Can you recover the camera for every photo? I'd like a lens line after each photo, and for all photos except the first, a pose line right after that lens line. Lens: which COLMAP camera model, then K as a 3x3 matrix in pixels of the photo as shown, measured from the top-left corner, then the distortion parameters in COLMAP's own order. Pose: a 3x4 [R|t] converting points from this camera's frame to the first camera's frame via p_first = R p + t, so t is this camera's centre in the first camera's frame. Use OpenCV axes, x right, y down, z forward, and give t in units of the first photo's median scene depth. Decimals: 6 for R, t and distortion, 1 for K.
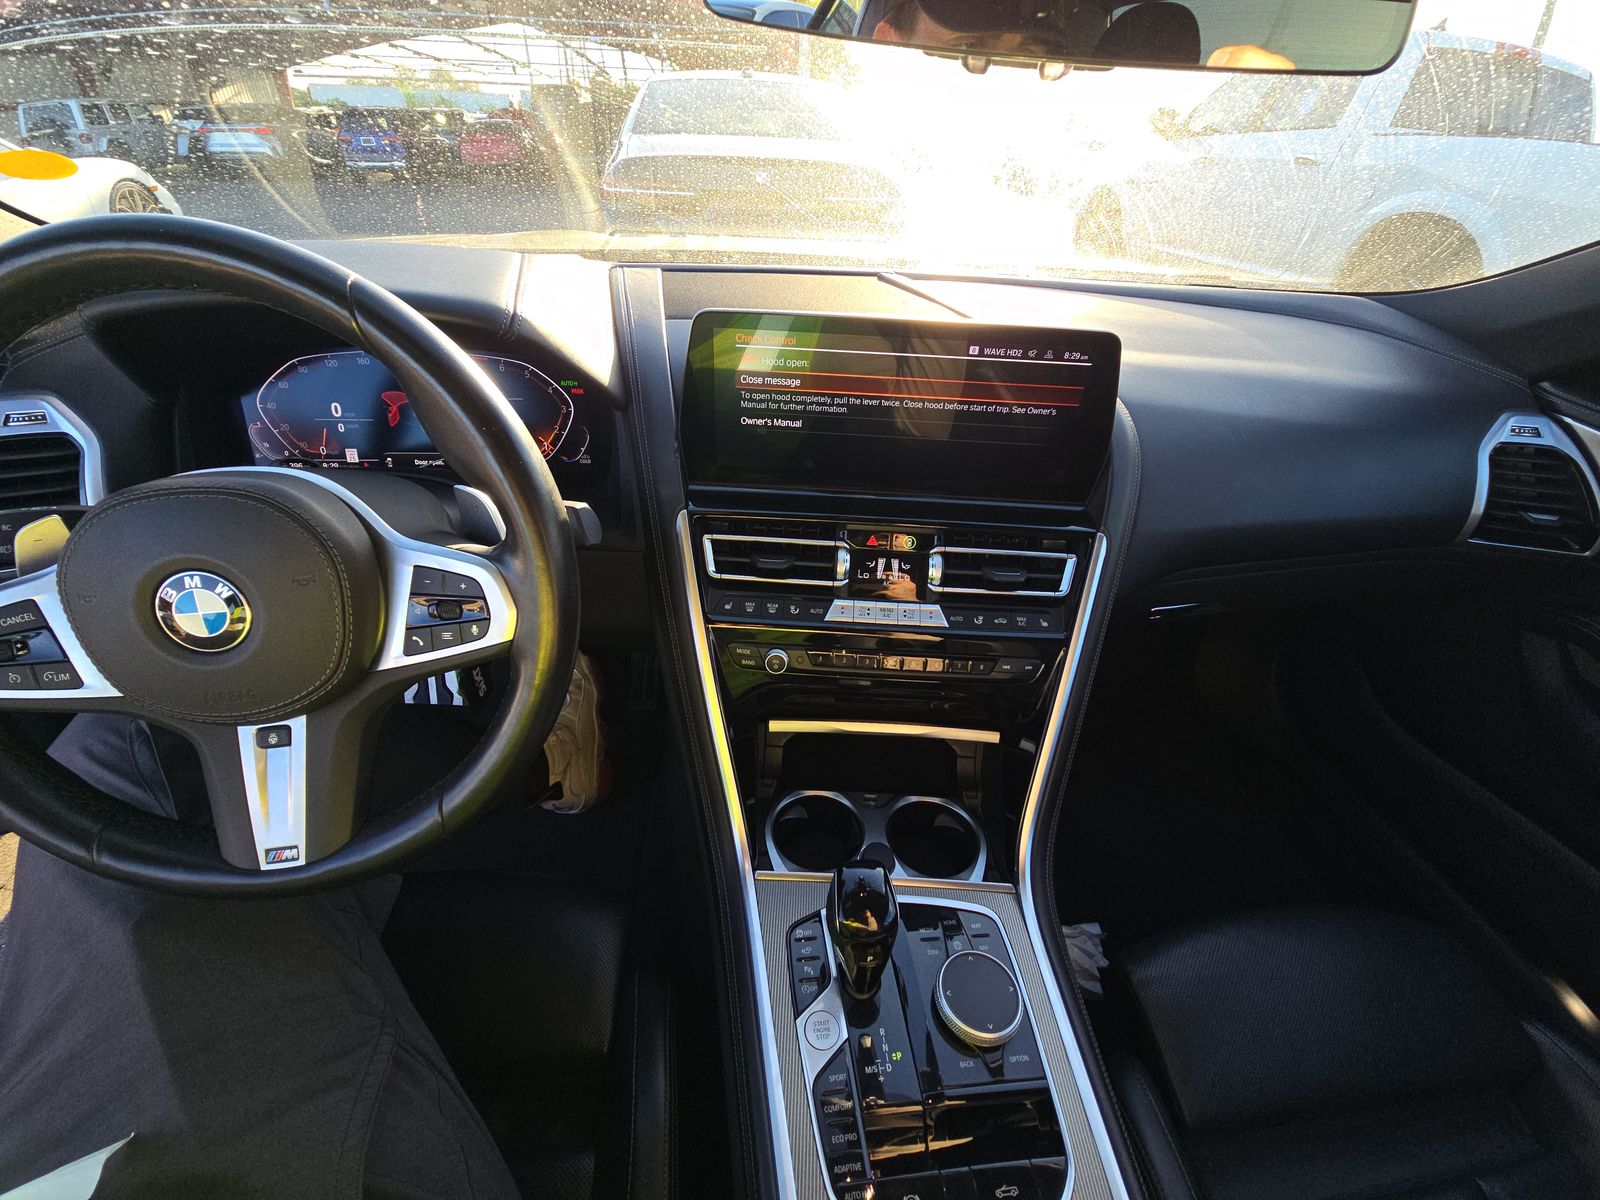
lens RADIAL K [[604.5, 0, 800.0], [0, 604.5, 600.0], [0, 0, 1]] dist [-0.009118, -0.005623]
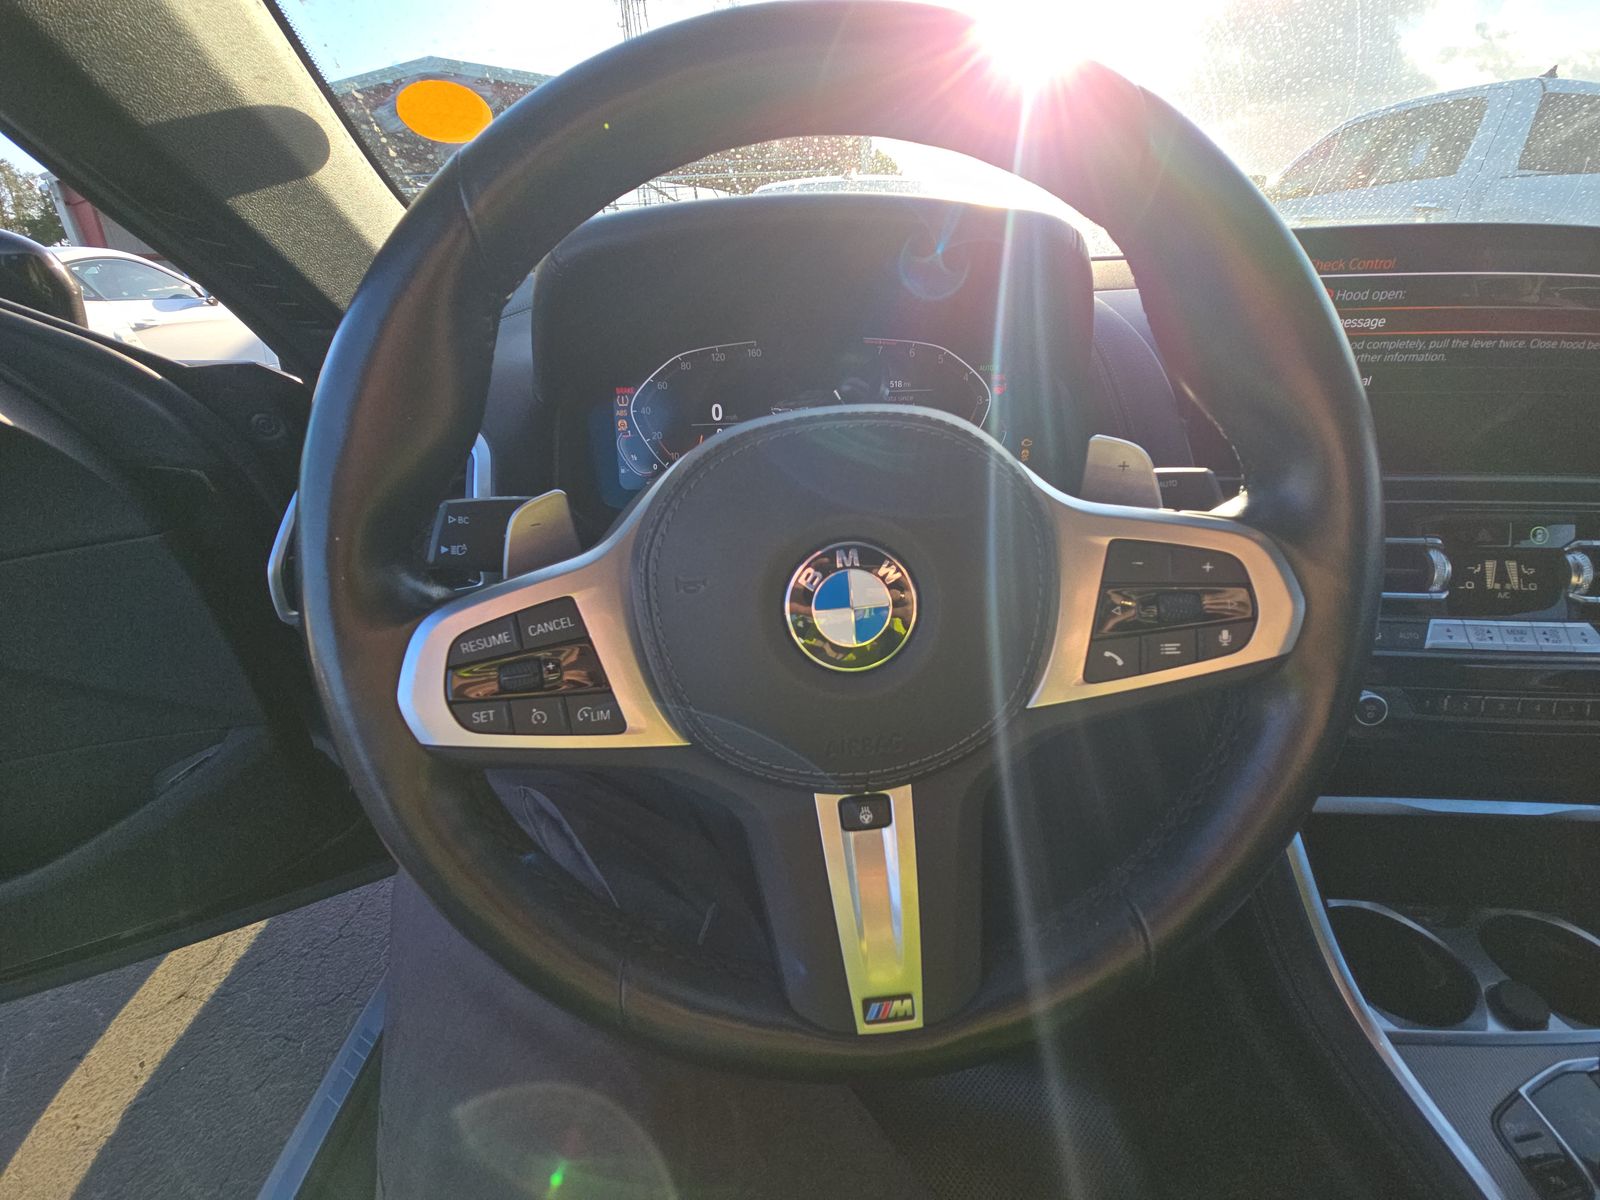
lens RADIAL K [[604.5, 0, 800.0], [0, 604.5, 600.0], [0, 0, 1]] dist [-0.009118, -0.005623]
pose [[0.990950, -0.025792, -0.131731, -0.865536], [0.009890, 0.992728, -0.119972, 0.078958], [0.133867, 0.117583, 0.983999, 0.321400]]
